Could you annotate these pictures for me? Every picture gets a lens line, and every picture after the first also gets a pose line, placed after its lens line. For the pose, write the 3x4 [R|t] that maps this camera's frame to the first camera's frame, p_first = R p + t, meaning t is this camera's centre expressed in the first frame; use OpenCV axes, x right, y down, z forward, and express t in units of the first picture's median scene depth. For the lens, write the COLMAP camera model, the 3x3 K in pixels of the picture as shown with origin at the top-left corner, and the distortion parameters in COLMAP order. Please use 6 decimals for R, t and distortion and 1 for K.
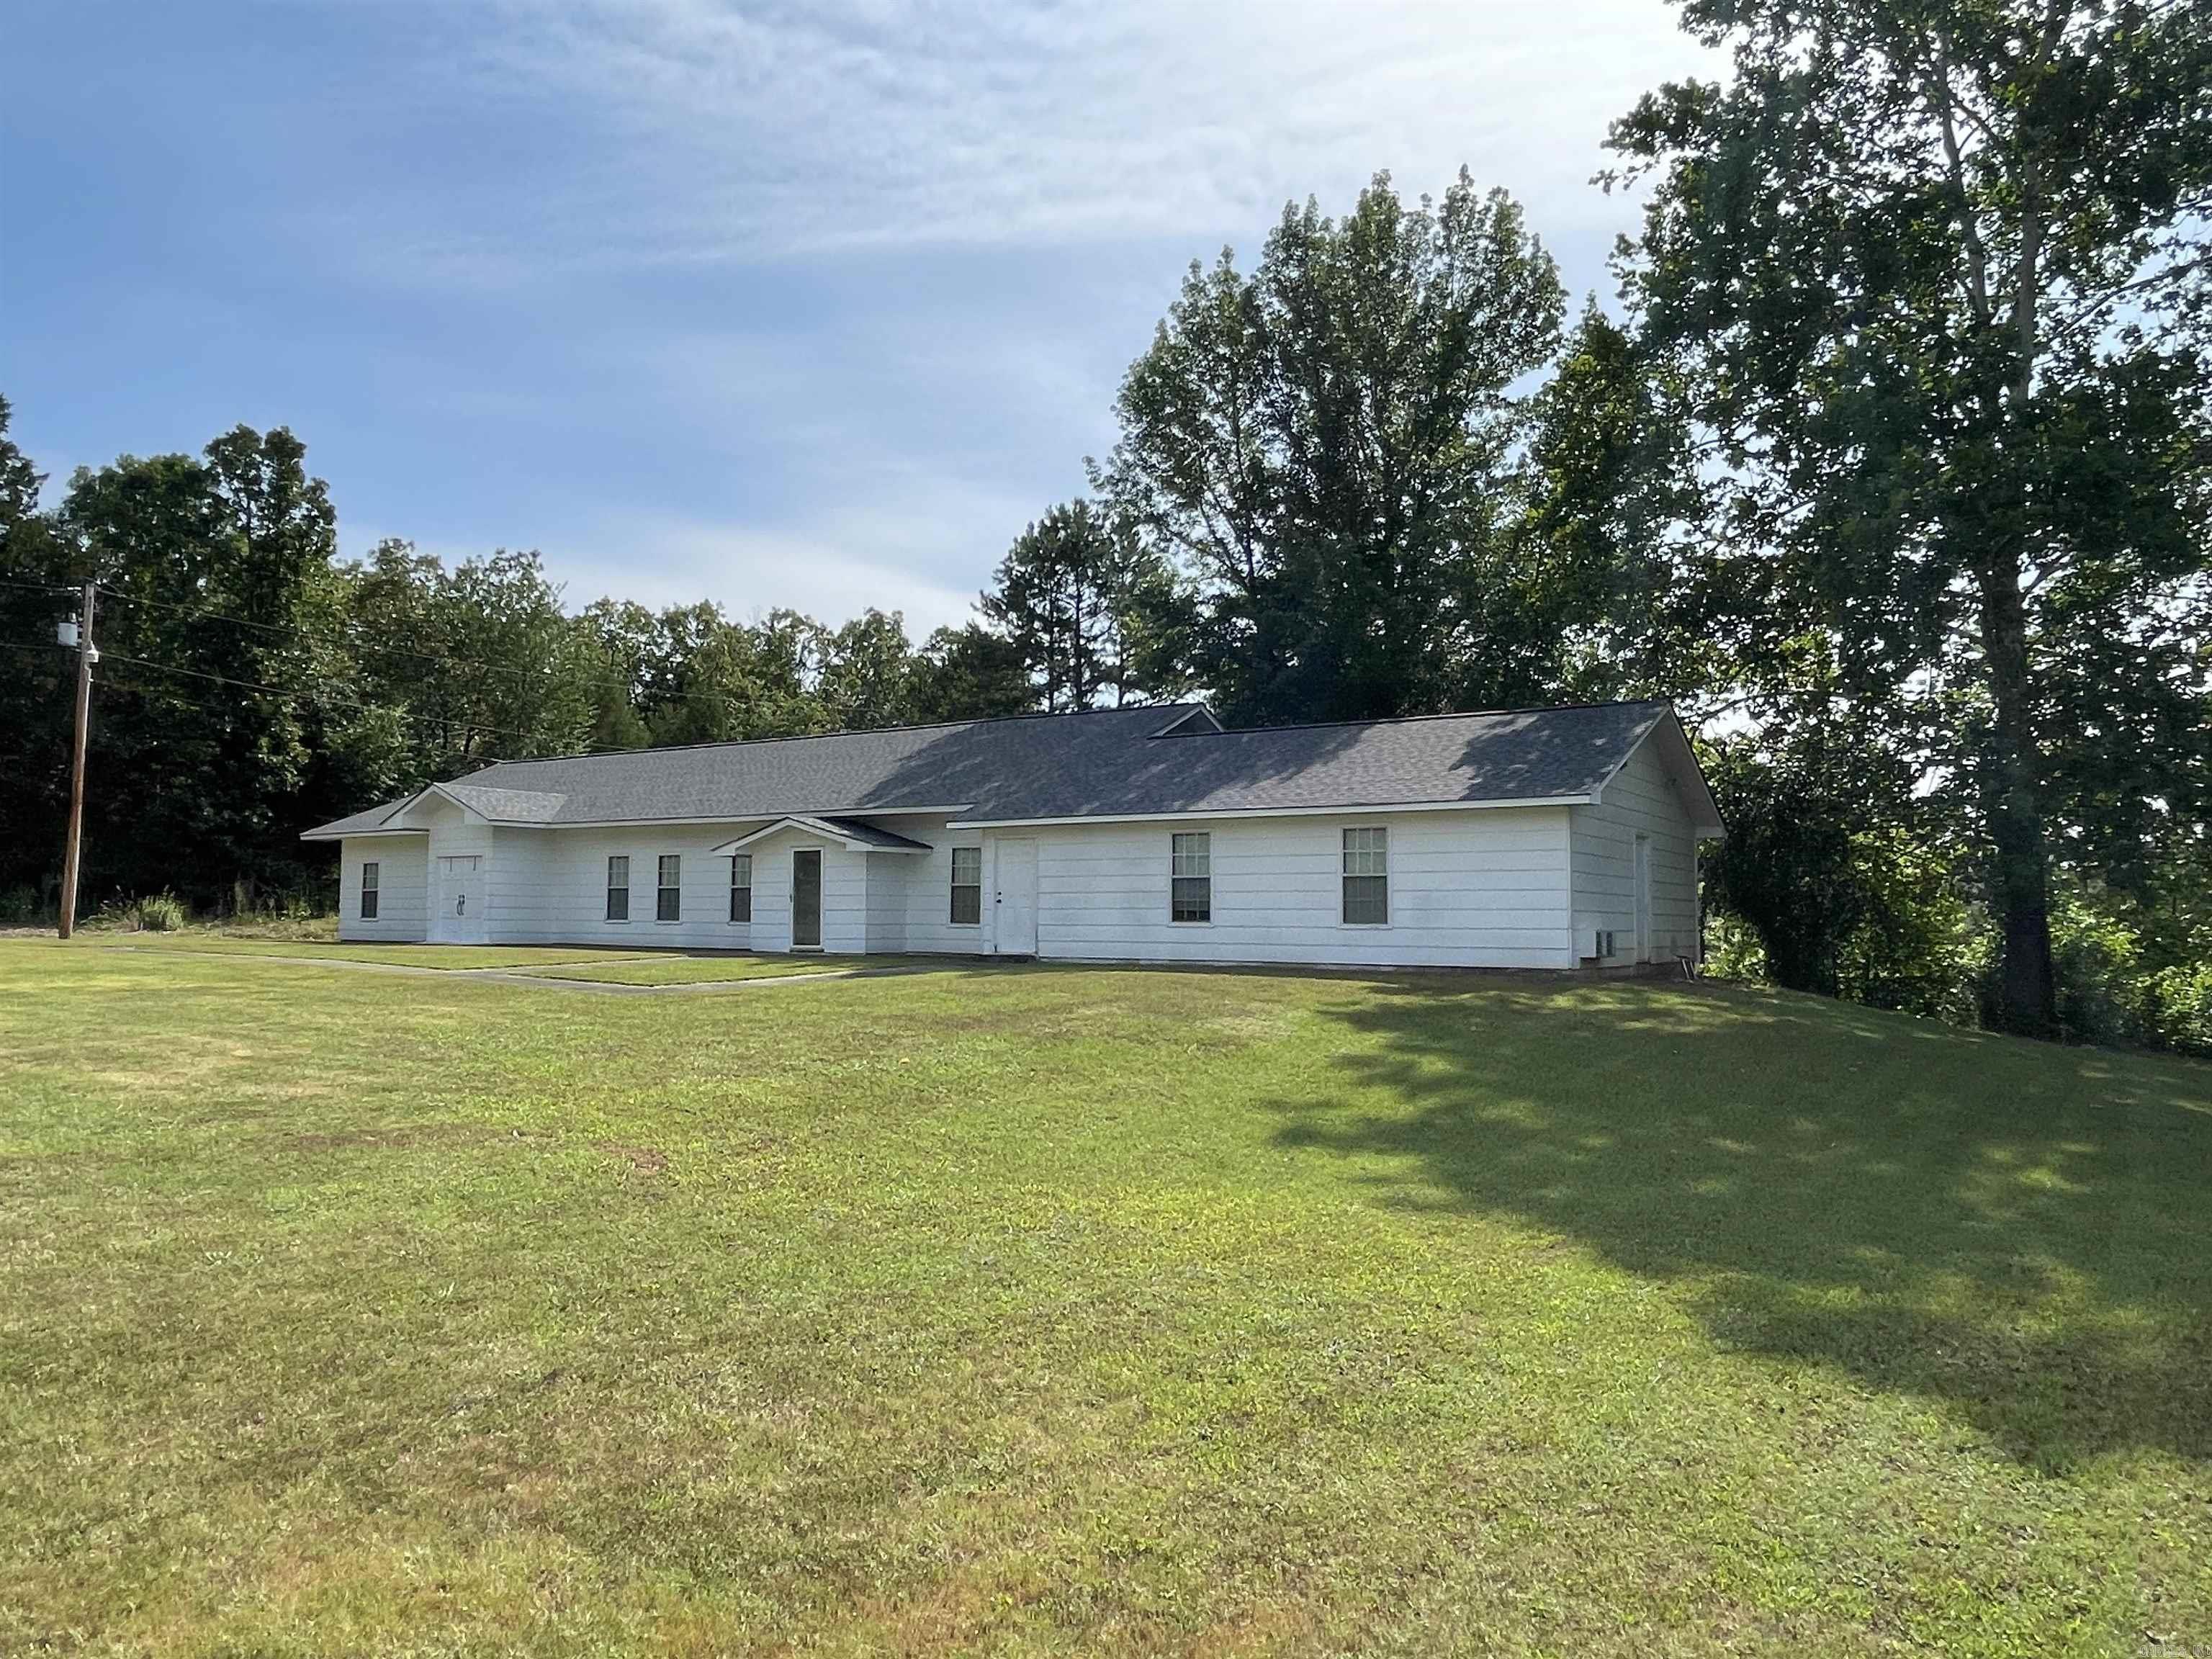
lens RADIAL K [[1511.7, 0, 1102.9], [0, 1511.7, 895.0], [0, 0, 1]] dist [-0.032426, 0.000414]
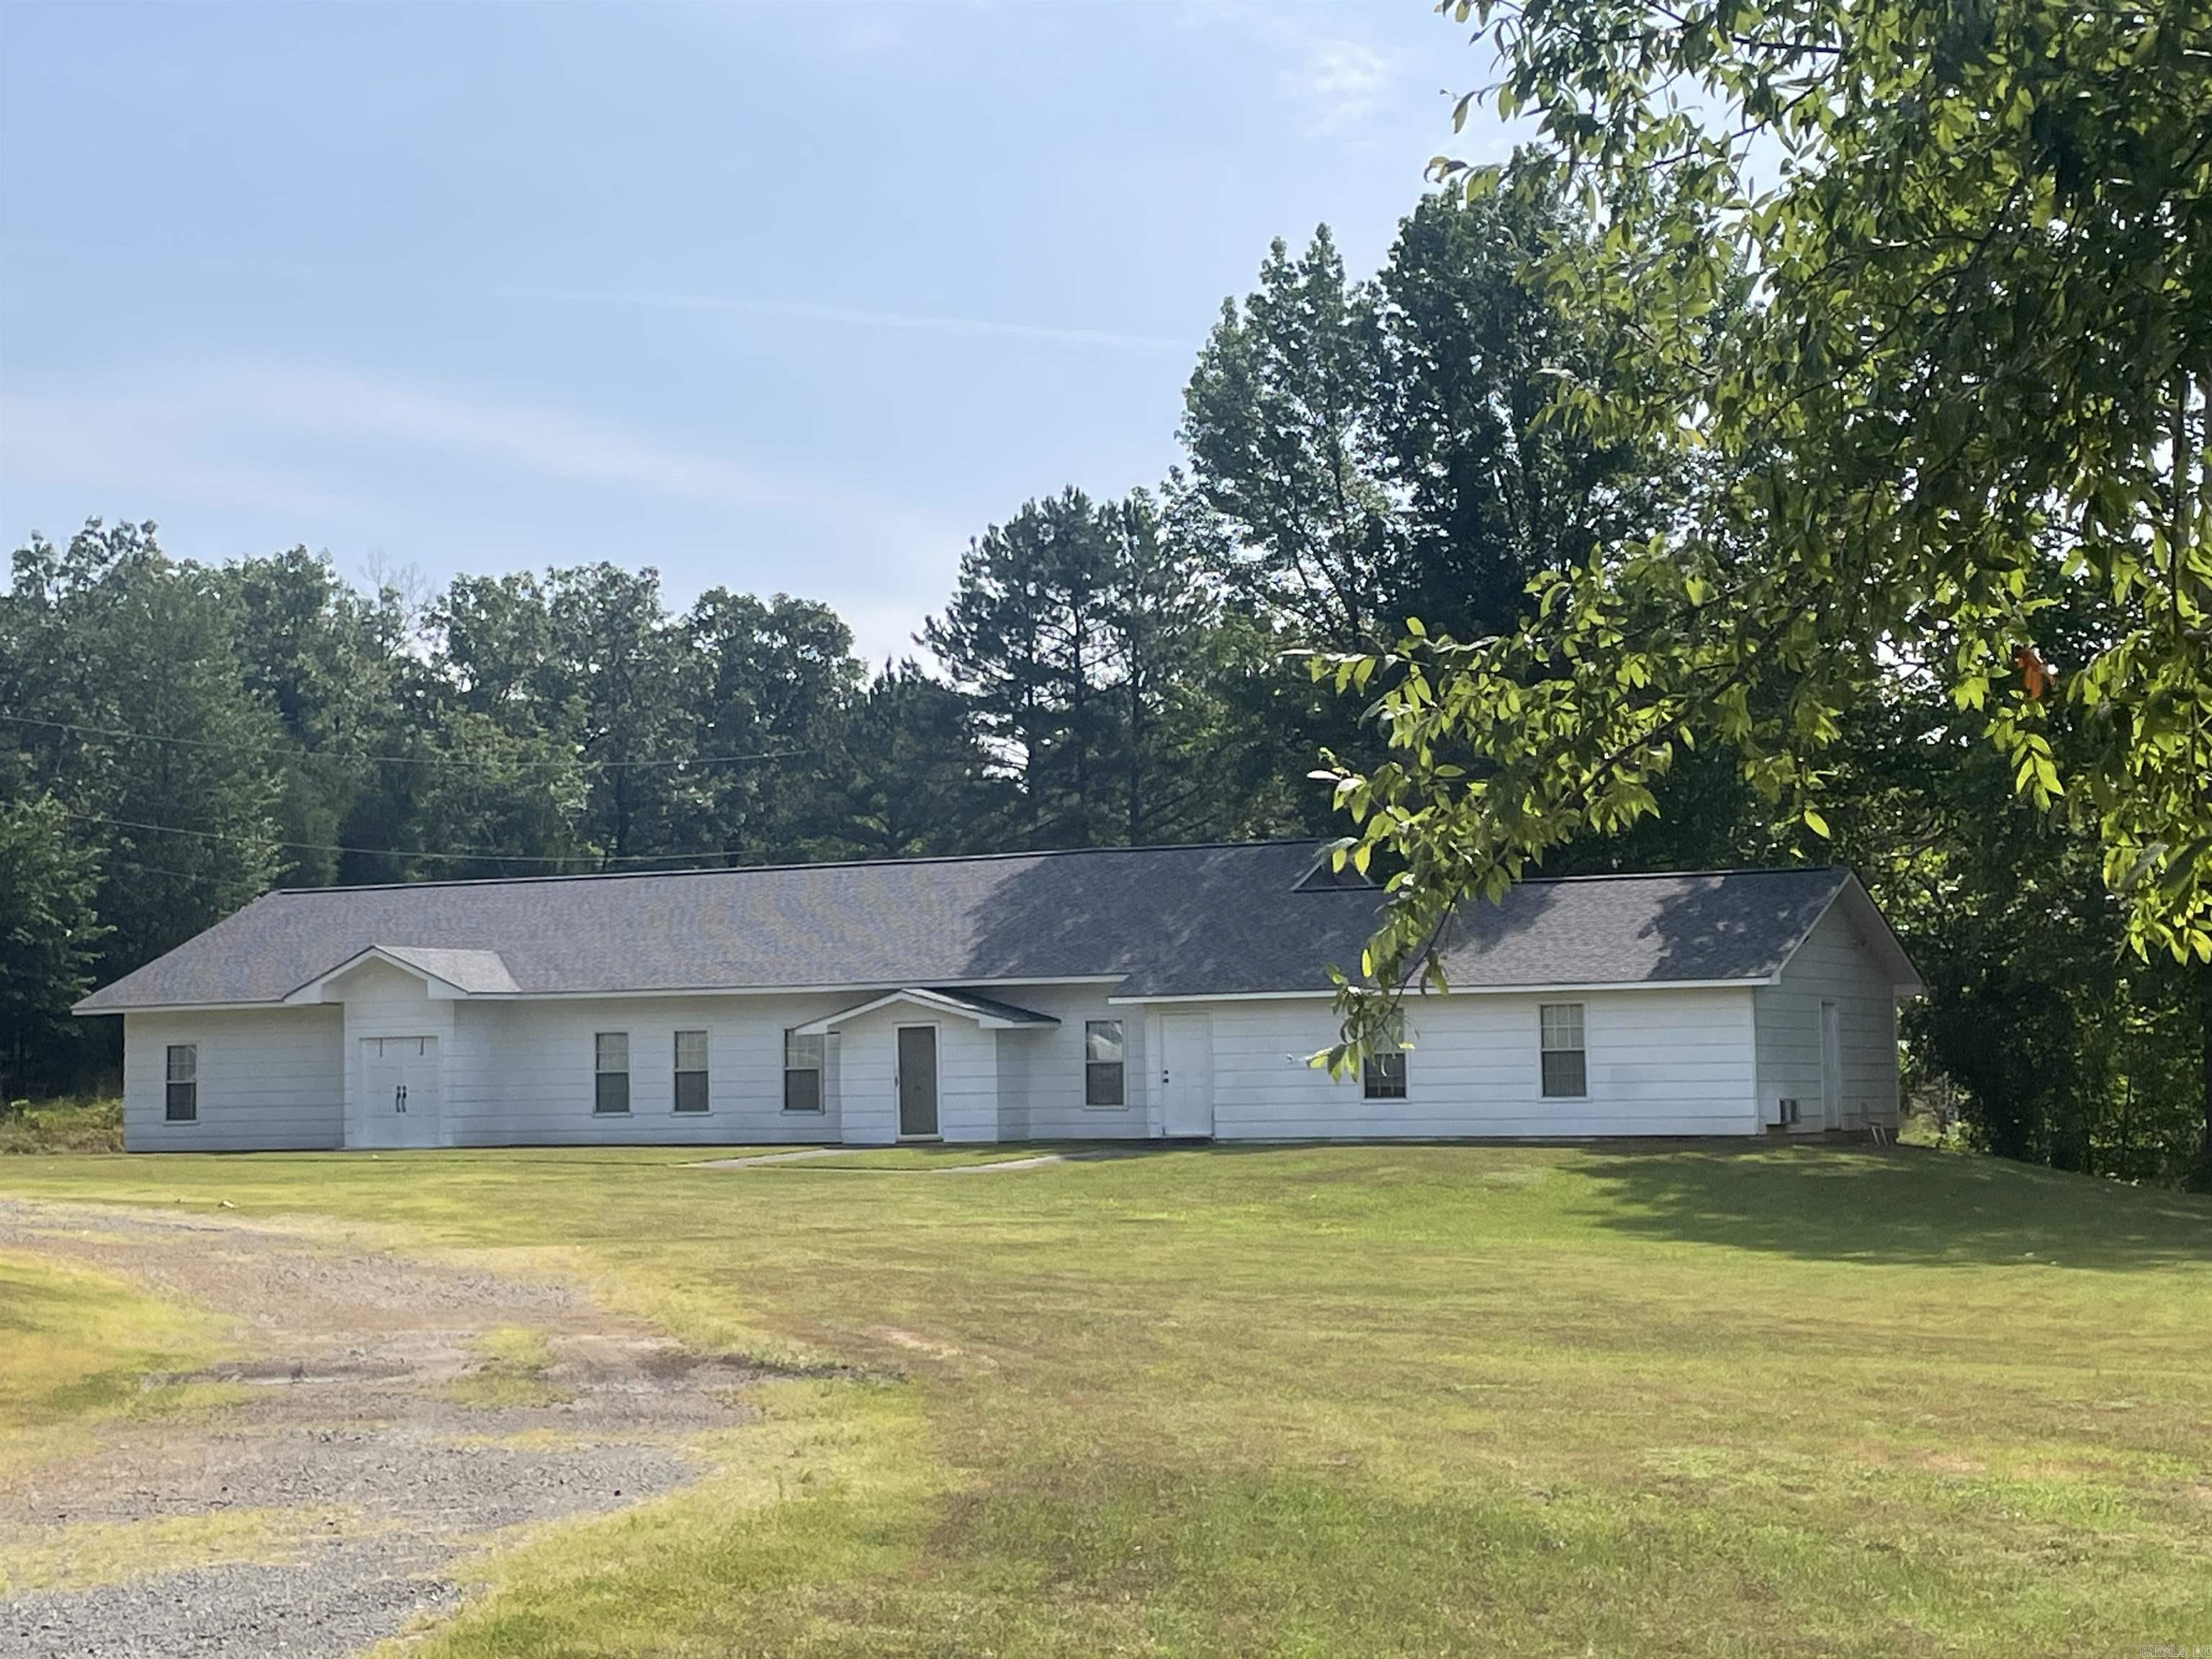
lens RADIAL K [[3769.8, 0, 1106.0], [0, 3769.8, 829.5], [0, 0, 1]] dist [0.109716, -0.035694]
pose [[0.993603, -0.015474, 0.111866, -0.353710], [0.021169, 0.998530, -0.049901, -0.034405], [-0.110930, 0.051950, 0.992470, -1.286650]]
